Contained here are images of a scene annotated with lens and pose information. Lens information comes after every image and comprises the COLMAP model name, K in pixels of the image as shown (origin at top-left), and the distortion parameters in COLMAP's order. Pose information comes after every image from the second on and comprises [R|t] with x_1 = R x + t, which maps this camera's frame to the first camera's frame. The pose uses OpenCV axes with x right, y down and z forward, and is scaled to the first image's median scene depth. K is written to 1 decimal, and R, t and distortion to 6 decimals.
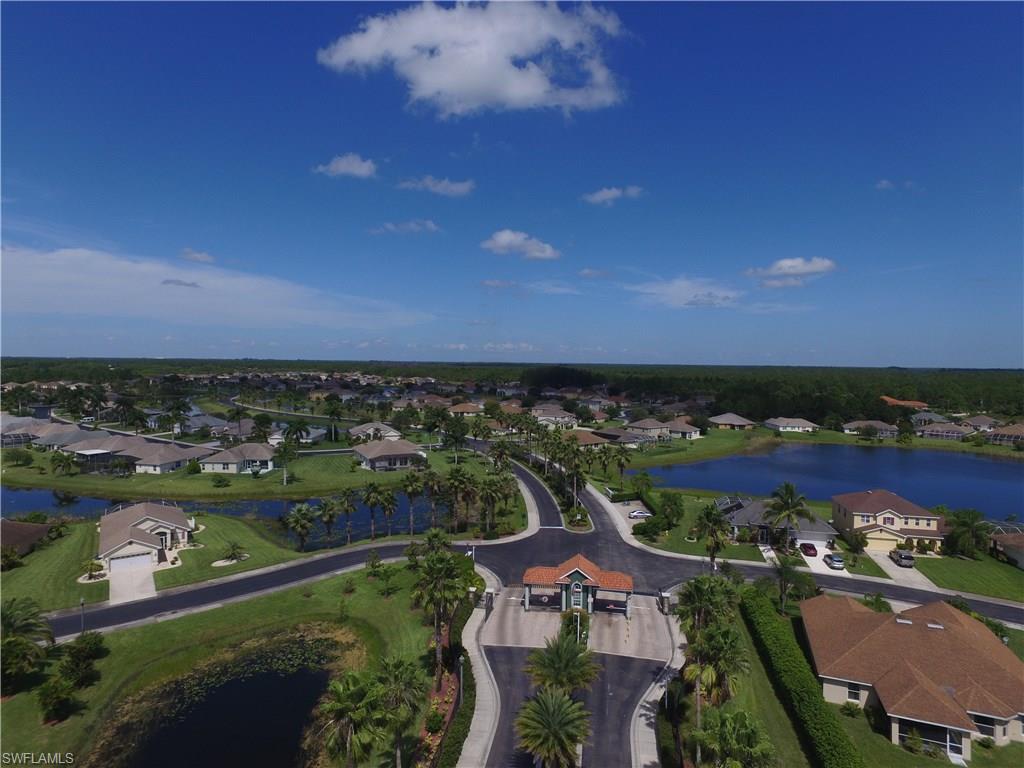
lens RADIAL K [[598.5, 0, 512.0], [0, 598.5, 384.0], [0, 0, 1]] dist [-0.008361, 0.019674]
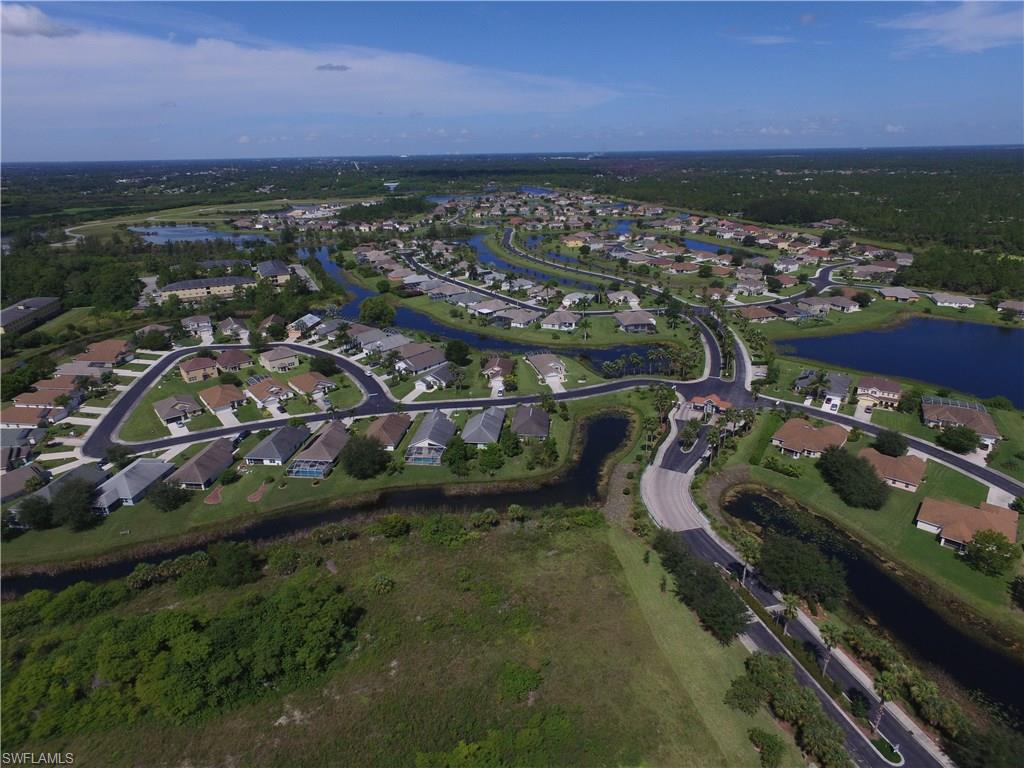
lens RADIAL K [[598.5, 0, 512.0], [0, 598.5, 384.0], [0, 0, 1]] dist [-0.008361, 0.019674]
pose [[0.936336, 0.104208, -0.335285, 0.125224], [0.011650, 0.945192, 0.326306, -0.525288], [0.350913, -0.309438, 0.883803, -1.375000]]
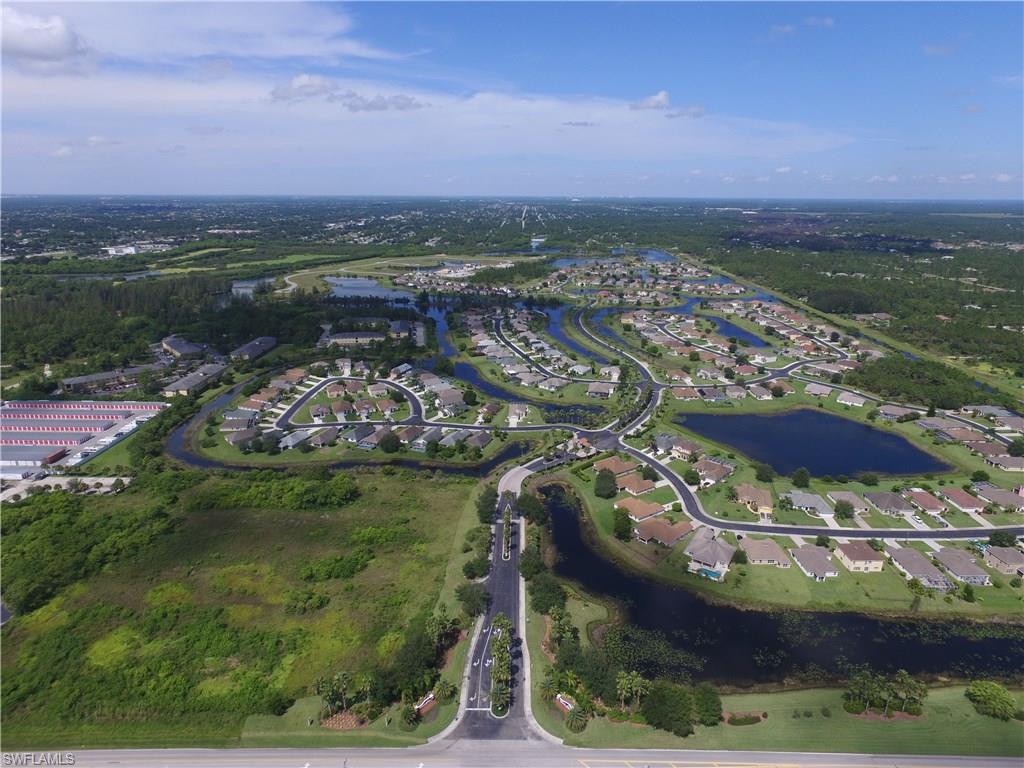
lens RADIAL K [[598.5, 0, 512.0], [0, 598.5, 384.0], [0, 0, 1]] dist [-0.008361, 0.019674]
pose [[0.805102, 0.177960, -0.565810, 1.823605], [-0.023416, 0.962722, 0.269479, -1.136105], [0.592674, -0.203709, 0.779256, -2.430886]]
